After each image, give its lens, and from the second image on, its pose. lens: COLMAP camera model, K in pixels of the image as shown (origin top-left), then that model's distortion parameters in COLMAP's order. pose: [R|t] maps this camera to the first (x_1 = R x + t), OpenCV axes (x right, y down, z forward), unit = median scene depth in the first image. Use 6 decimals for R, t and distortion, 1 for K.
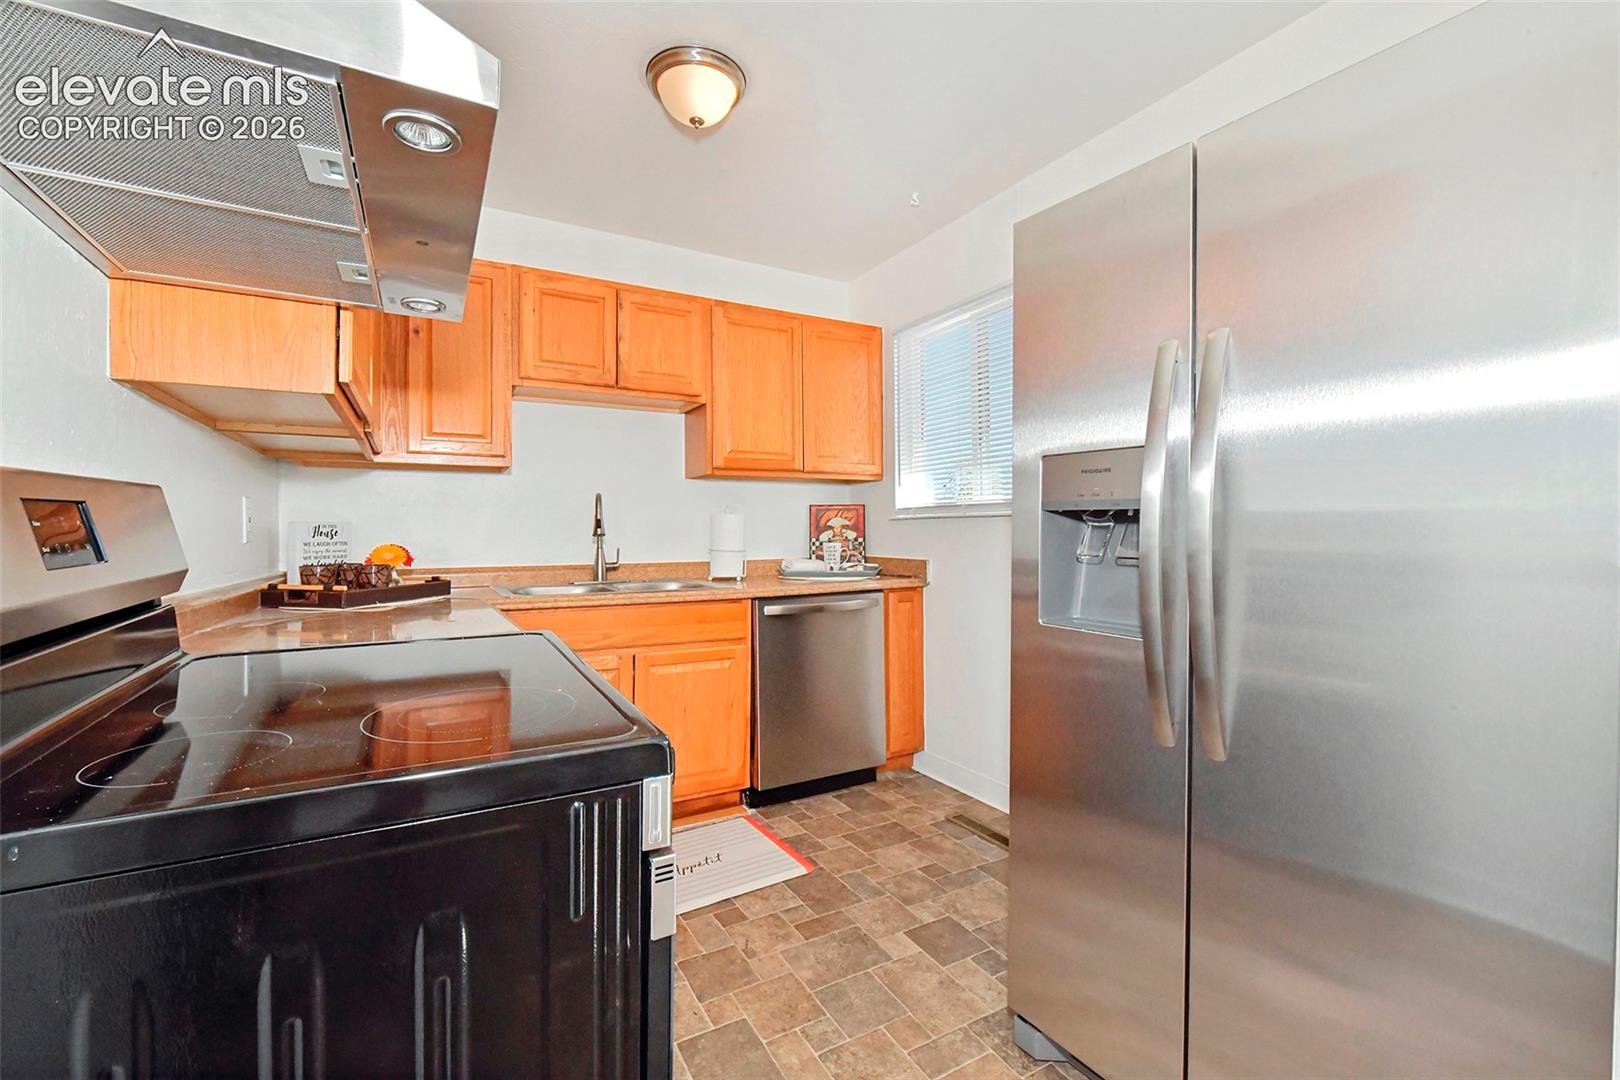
lens RADIAL K [[648.3, 0, 787.8], [0, 648.3, 527.1], [0, 0, 1]] dist [-0.009666, -0.000103]
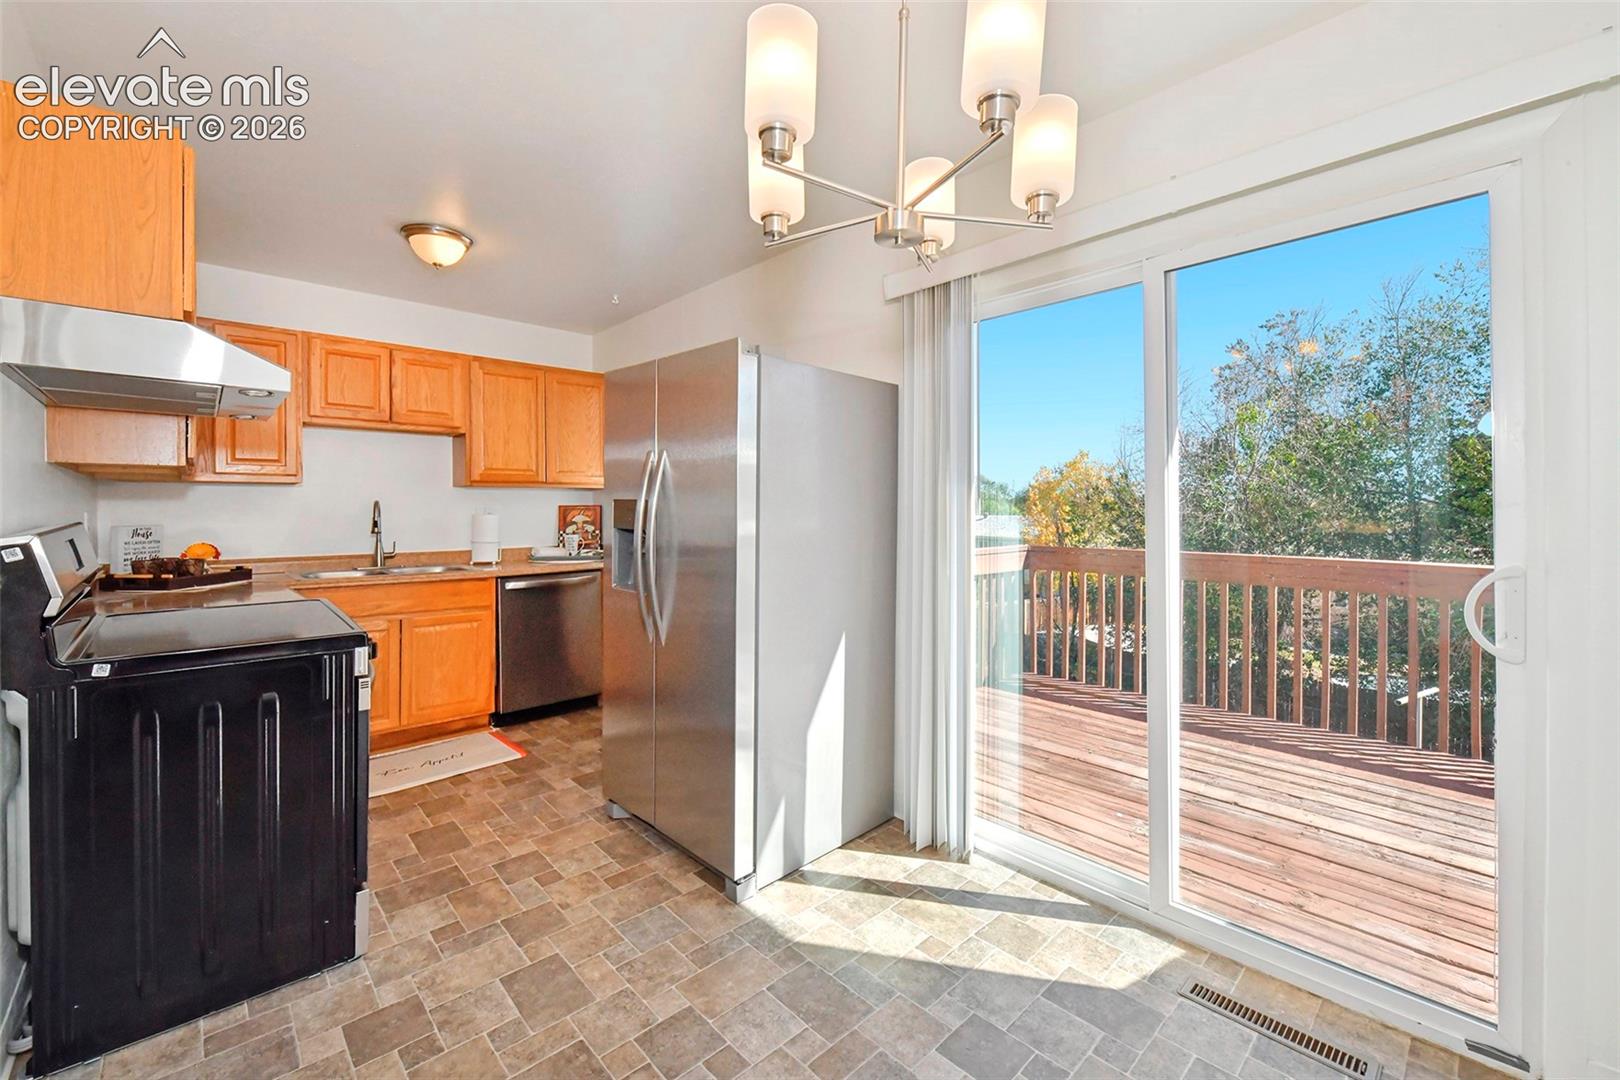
lens RADIAL K [[648.3, 0, 768.5], [0, 648.3, 509.5], [0, 0, 1]] dist [-0.009666, -0.000103]
pose [[0.976633, 0.001186, 0.214913, 0.212405], [-0.003098, 0.999959, 0.008559, -0.049052], [-0.214894, -0.009025, 0.976596, -0.475626]]
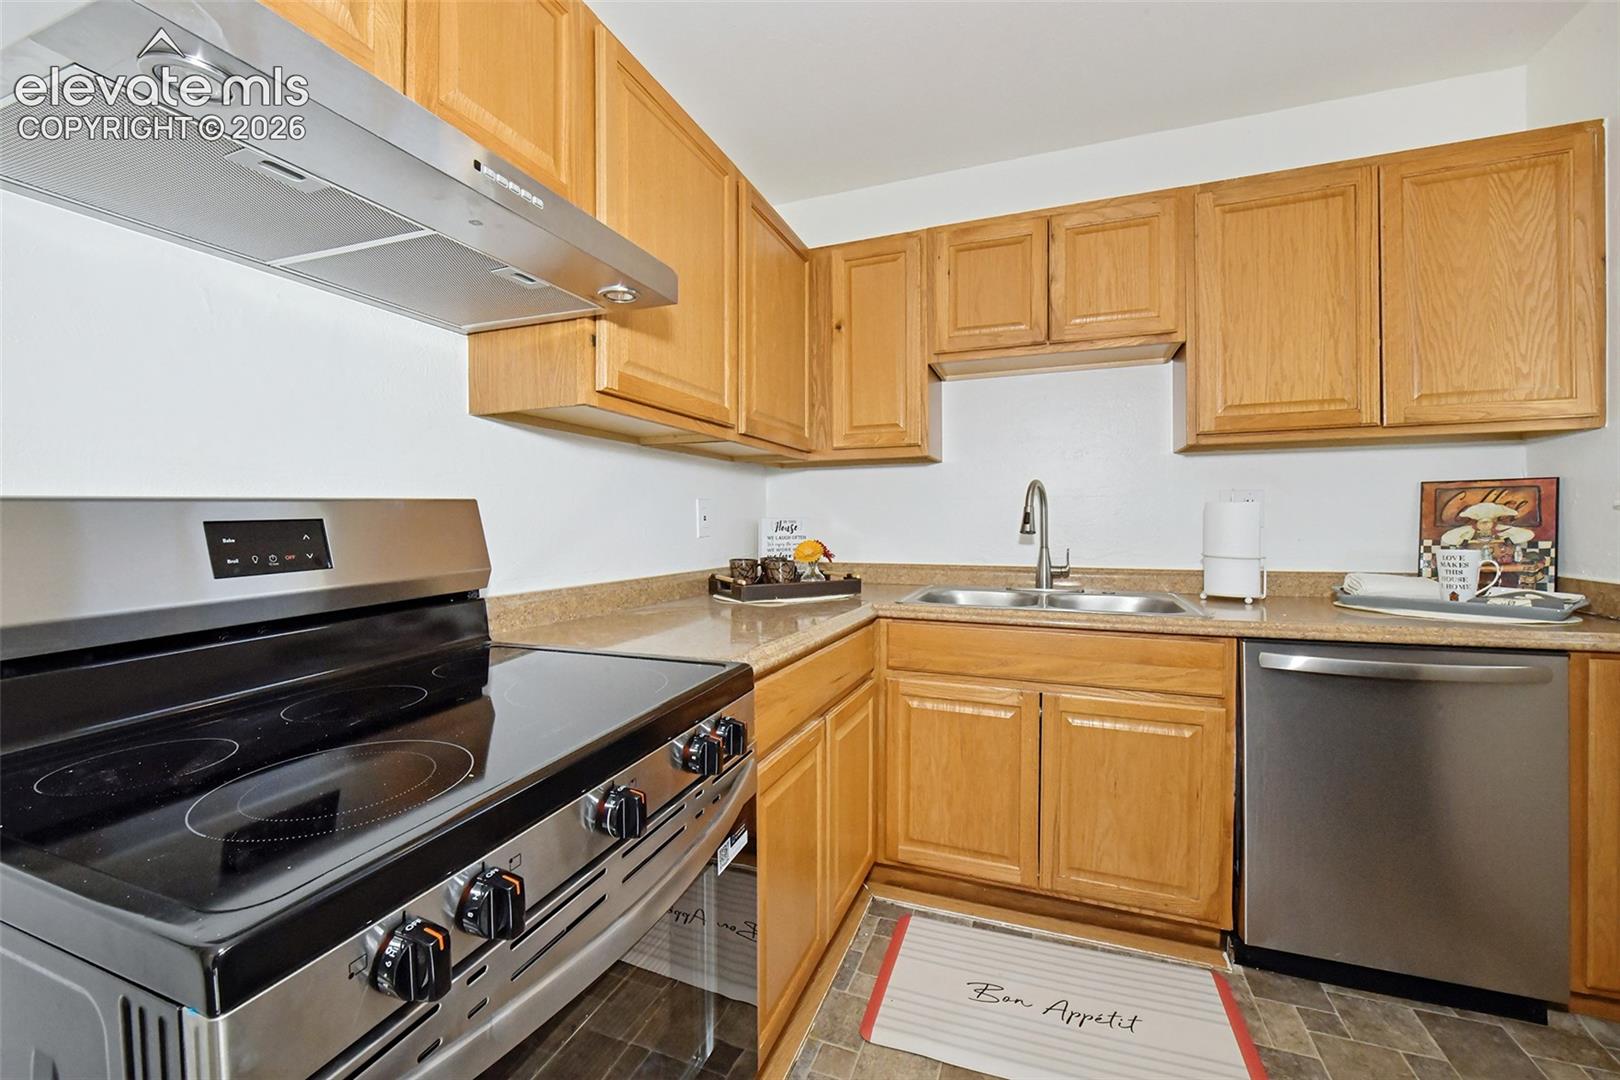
lens RADIAL K [[648.3, 0, 830.0], [0, 648.3, 523.8], [0, 0, 1]] dist [-0.009666, -0.000103]
pose [[0.664451, 0.006965, -0.747299, 0.144711], [0.007509, 0.999844, 0.015995, -0.012797], [0.747294, -0.016240, 0.664295, 0.278331]]
